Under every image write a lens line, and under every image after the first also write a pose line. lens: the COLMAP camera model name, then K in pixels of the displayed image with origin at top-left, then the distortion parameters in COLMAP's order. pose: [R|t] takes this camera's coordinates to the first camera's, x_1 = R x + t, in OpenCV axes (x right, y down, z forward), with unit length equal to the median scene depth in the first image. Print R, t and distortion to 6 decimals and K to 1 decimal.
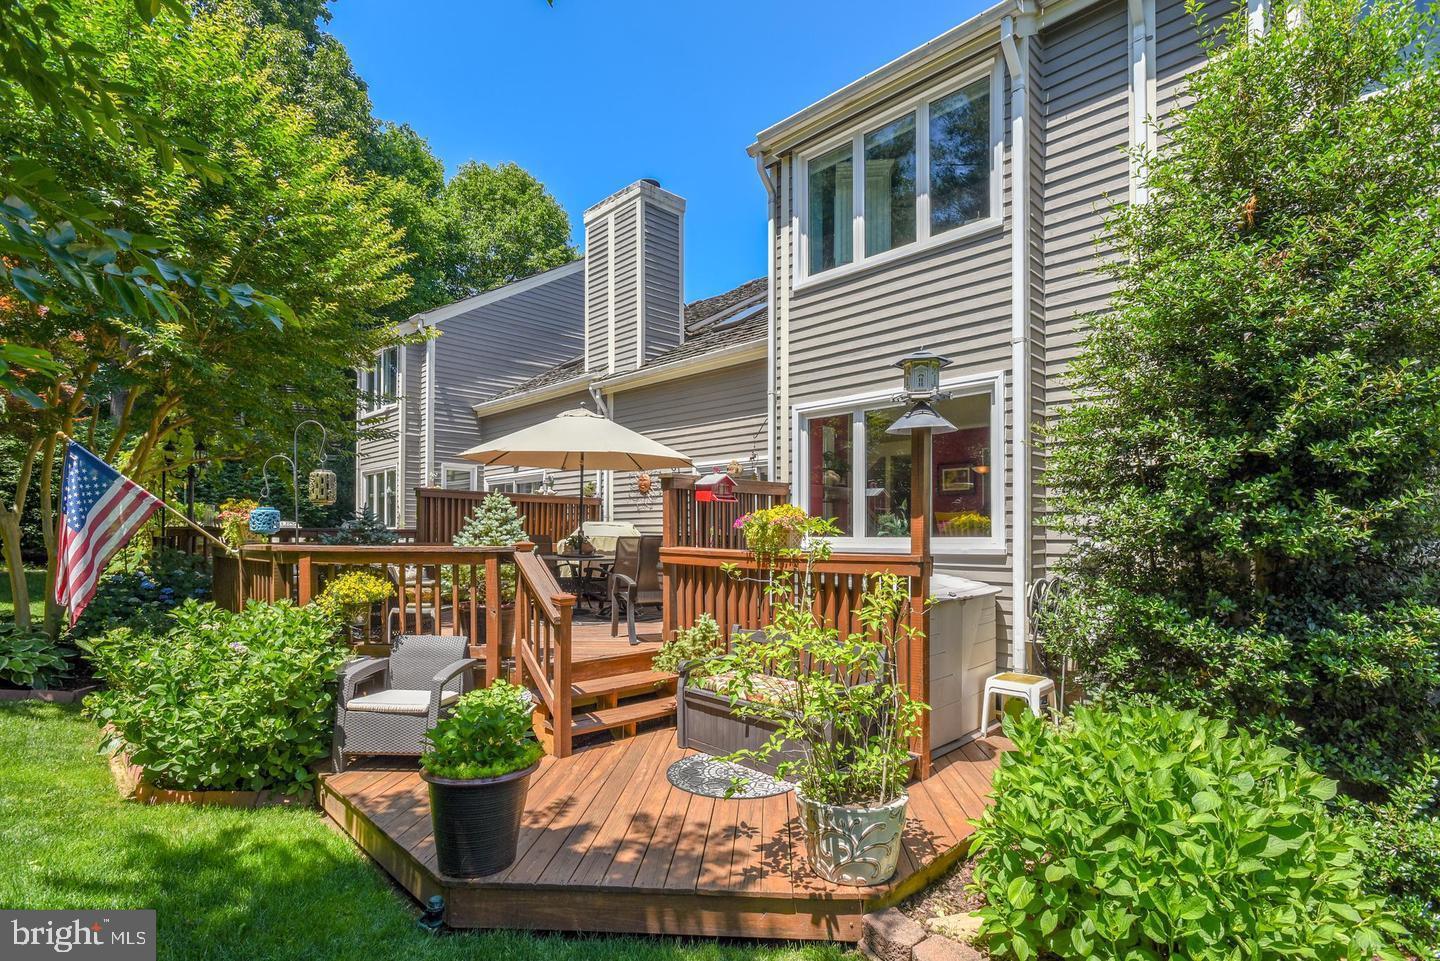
lens RADIAL K [[698.4, 0, 723.1], [0, 698.4, 530.1], [0, 0, 1]] dist [-0.008127, 0.001694]
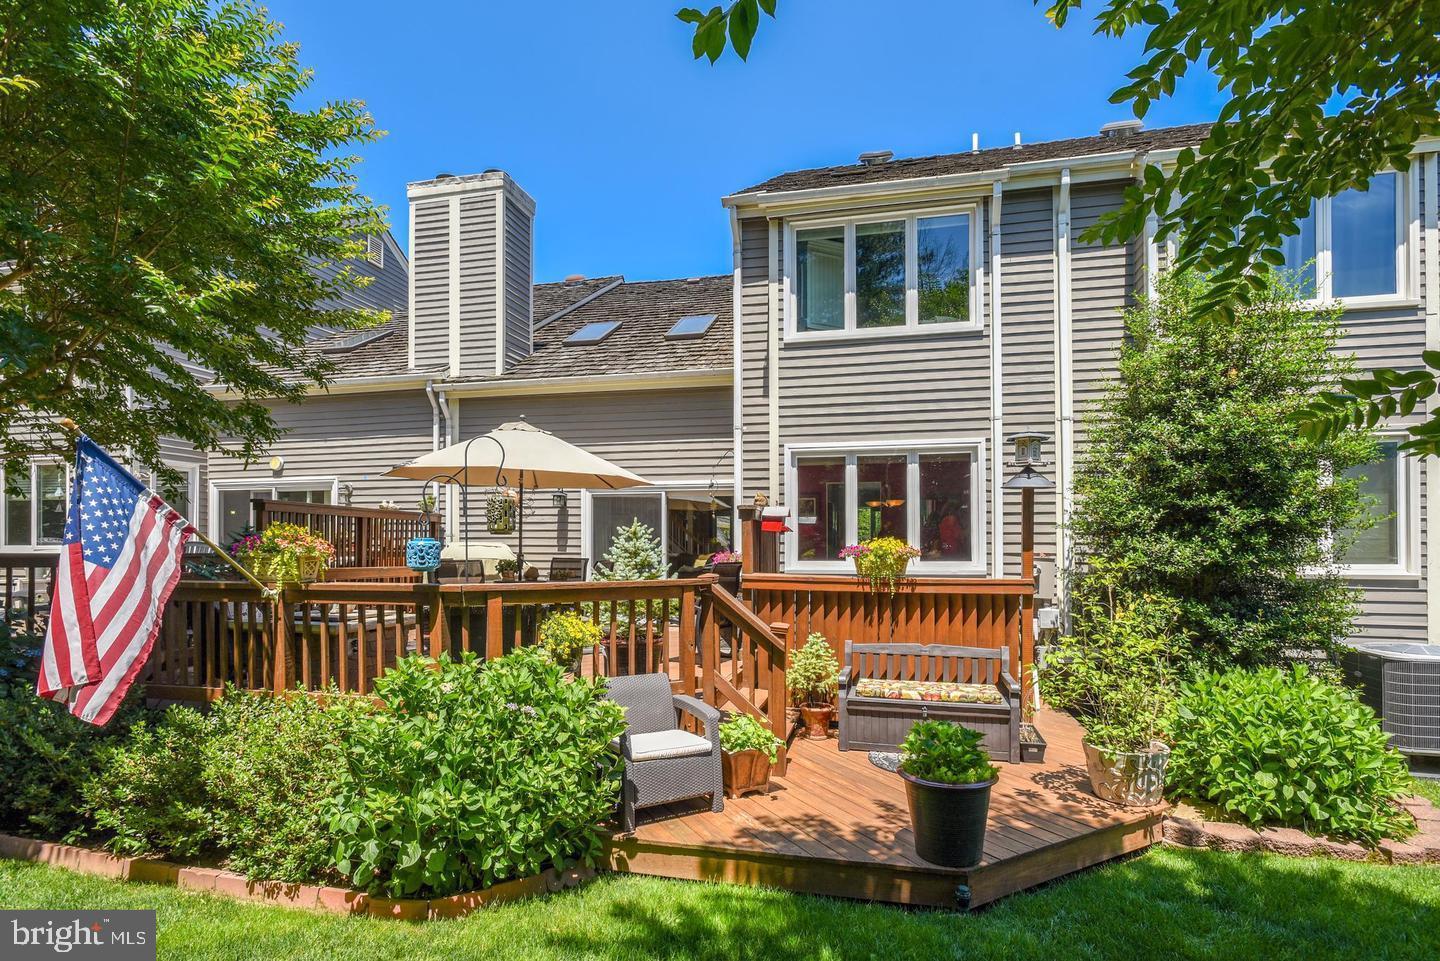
lens RADIAL K [[698.4, 0, 727.1], [0, 698.4, 542.8], [0, 0, 1]] dist [-0.008127, 0.001694]
pose [[0.846828, 0.002057, 0.531863, -0.573628], [-0.003665, 0.999991, 0.001968, -0.021467], [-0.531854, -0.003616, 0.846828, 0.093314]]
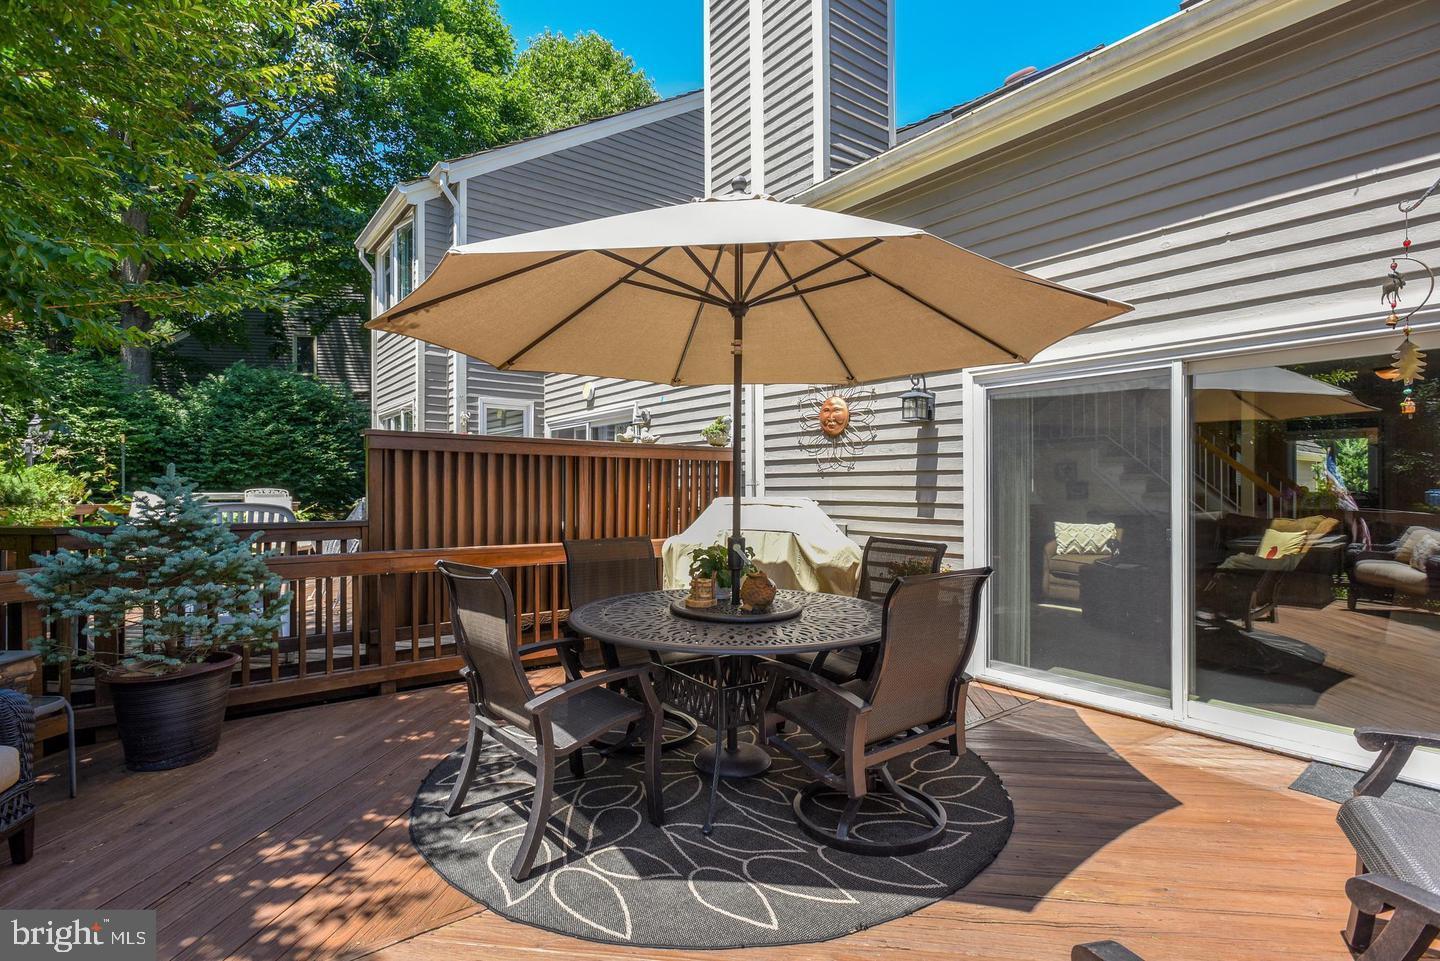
lens RADIAL K [[698.4, 0, 727.9], [0, 698.4, 488.0], [0, 0, 1]] dist [-0.008127, 0.001694]
pose [[0.992997, -0.005258, -0.118023, -0.205238], [0.006487, 0.999929, 0.010029, -0.035478], [0.117962, -0.010725, 0.992960, 0.796340]]
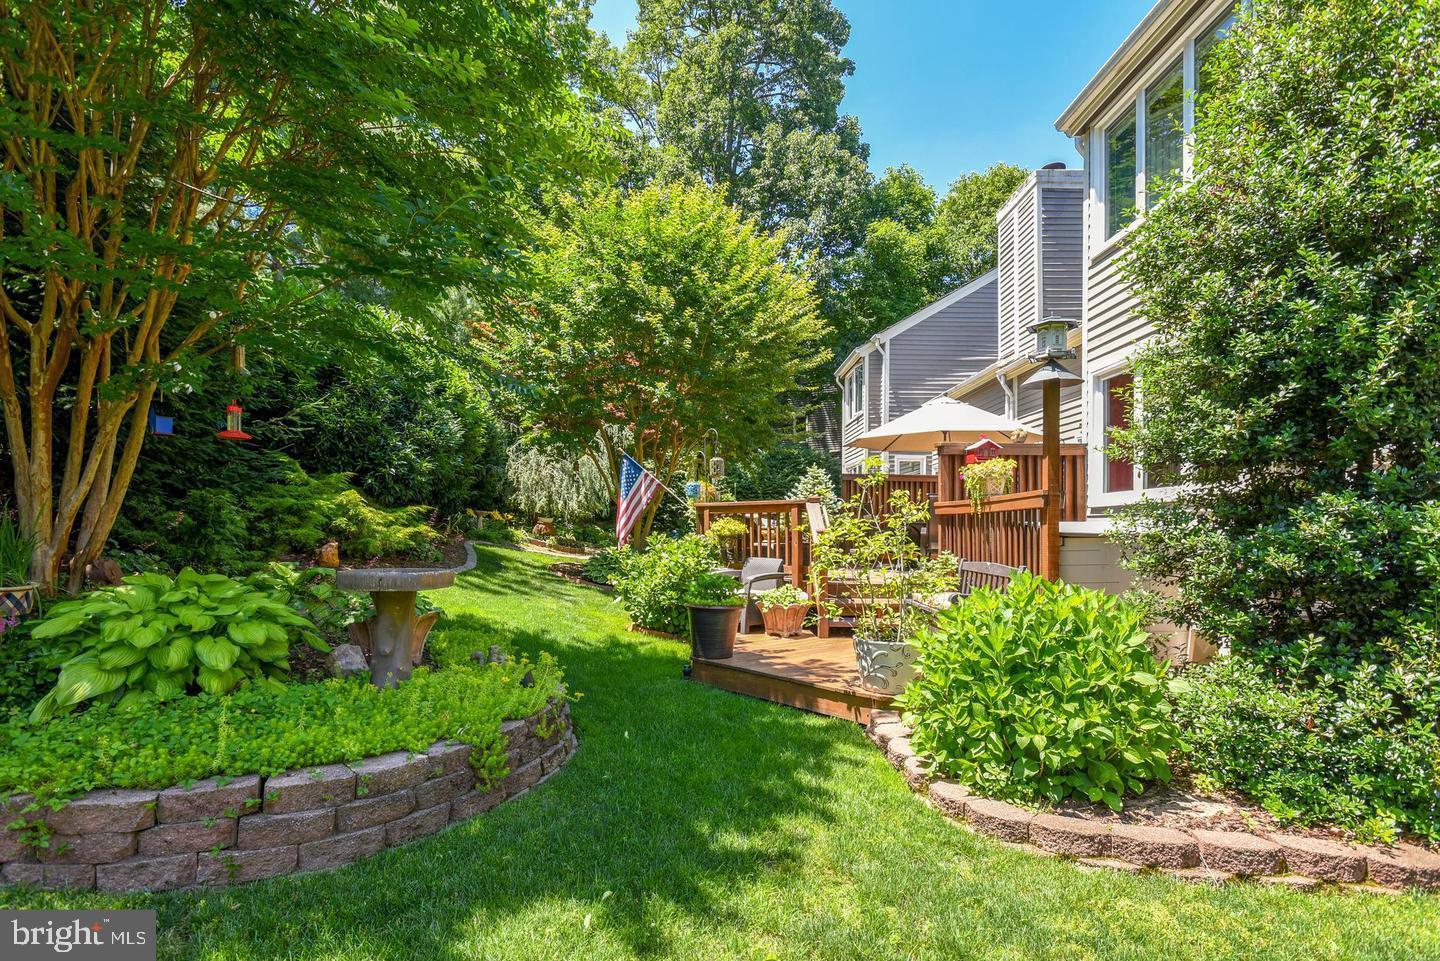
lens RADIAL K [[698.4, 0, 714.2], [0, 698.4, 534.3], [0, 0, 1]] dist [-0.008127, 0.001694]
pose [[0.718016, 0.002458, -0.696022, 0.422423], [0.002079, 0.999982, 0.005675, 0.063303], [0.696023, -0.005522, 0.717998, -0.148132]]
